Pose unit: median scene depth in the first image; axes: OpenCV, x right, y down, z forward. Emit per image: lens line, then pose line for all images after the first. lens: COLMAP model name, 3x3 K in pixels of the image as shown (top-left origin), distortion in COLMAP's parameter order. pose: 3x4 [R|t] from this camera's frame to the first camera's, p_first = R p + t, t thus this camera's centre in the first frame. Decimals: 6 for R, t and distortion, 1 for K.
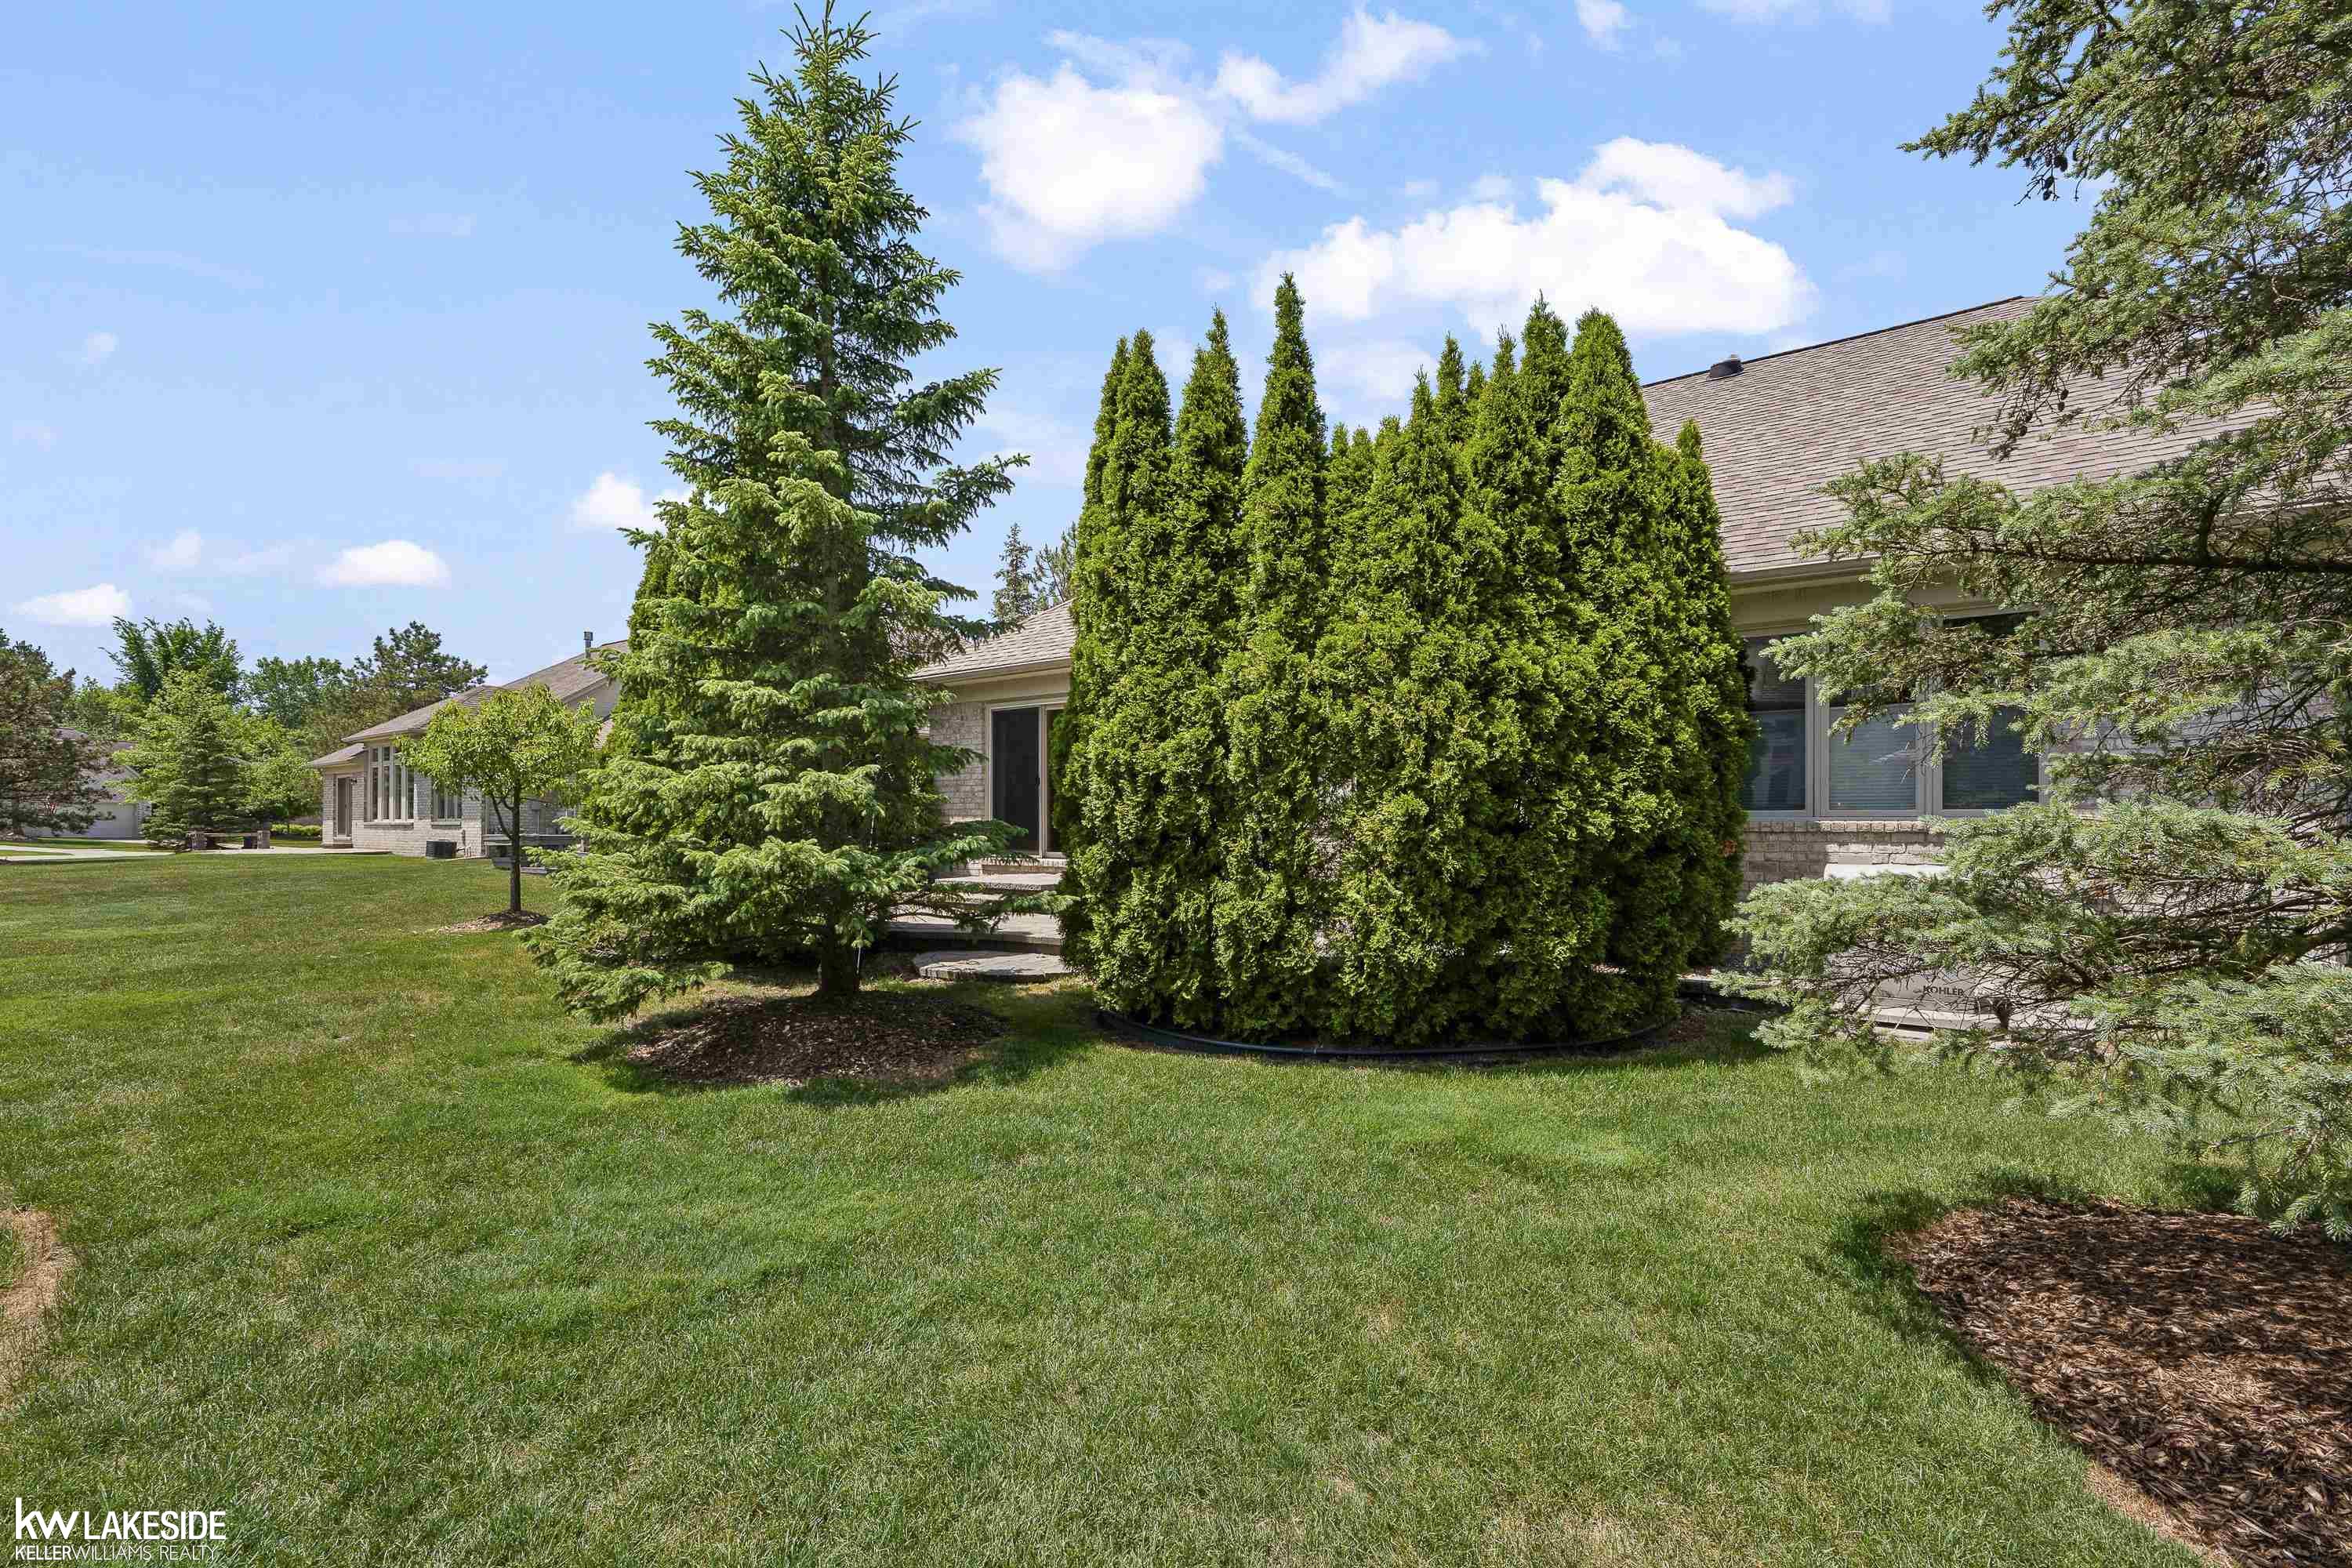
lens RADIAL K [[947.9, 0, 1177.0], [0, 947.9, 803.6], [0, 0, 1]] dist [-0.002621, 0.001041]
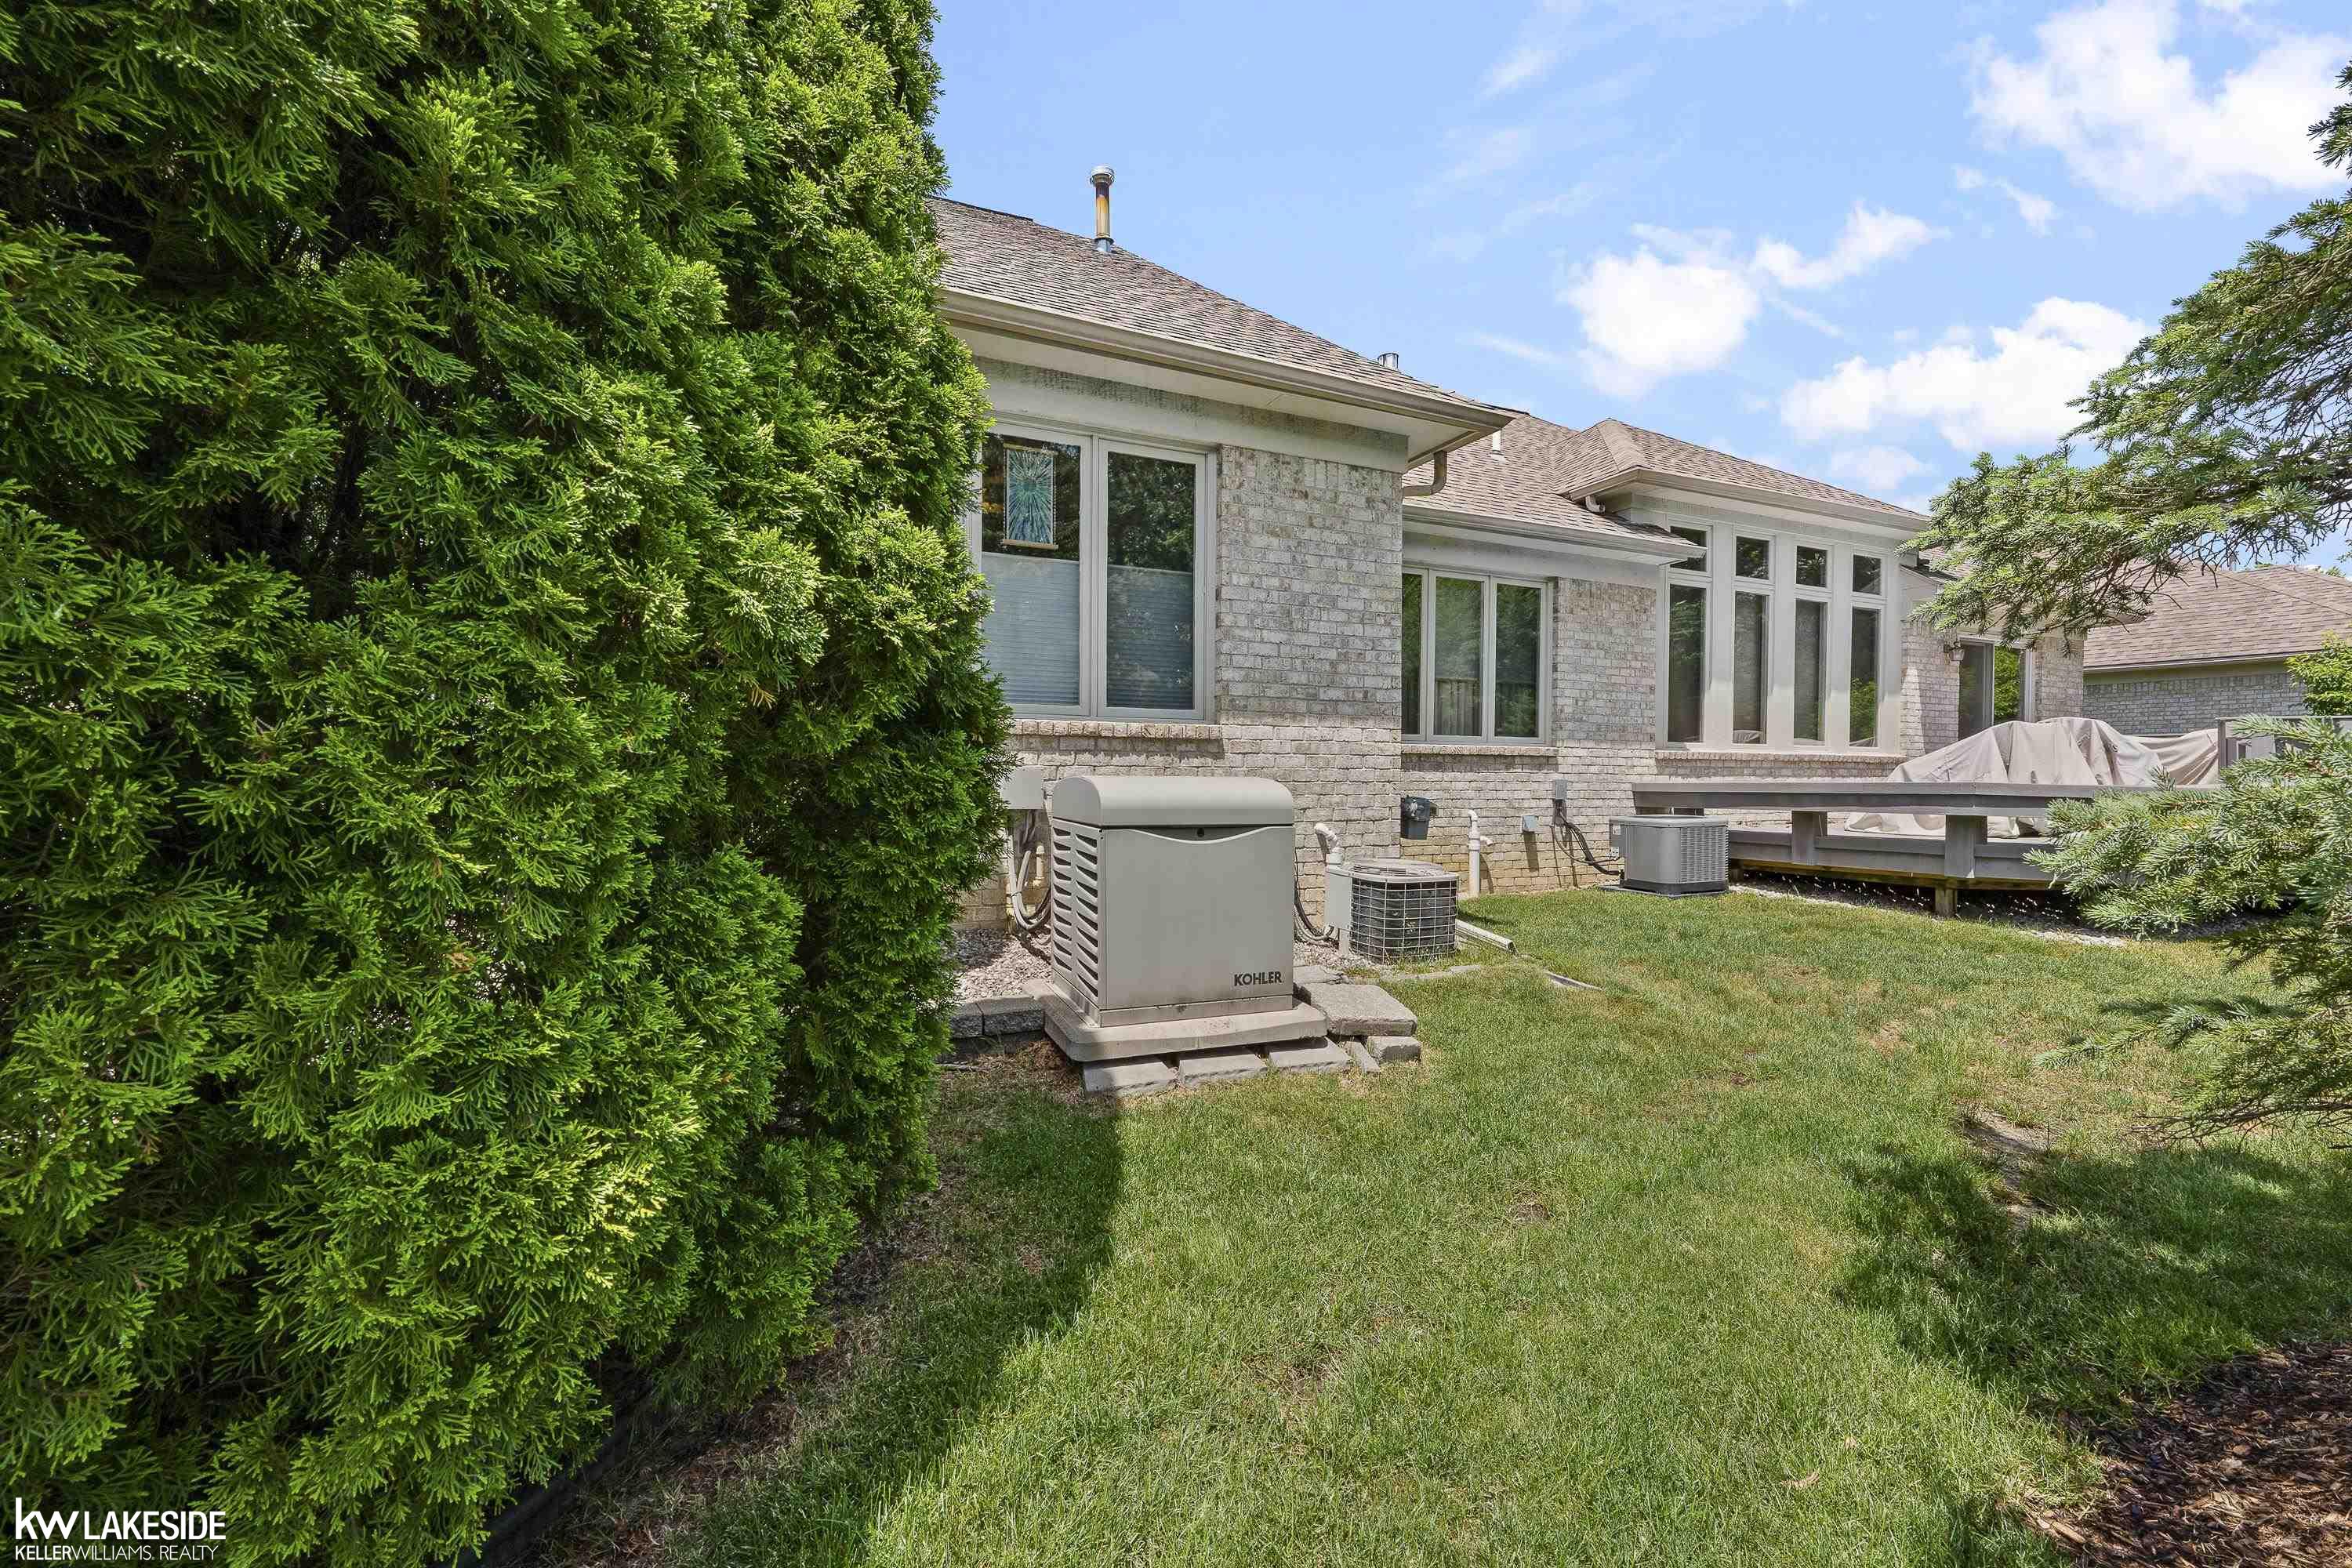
lens RADIAL K [[947.9, 0, 1173.8], [0, 947.9, 796.2], [0, 0, 1]] dist [-0.002621, 0.001041]
pose [[0.537835, -0.024953, 0.842681, 0.297909], [-0.020582, 0.998875, 0.042715, 0.061352], [-0.842799, -0.040318, 0.536717, 0.784718]]
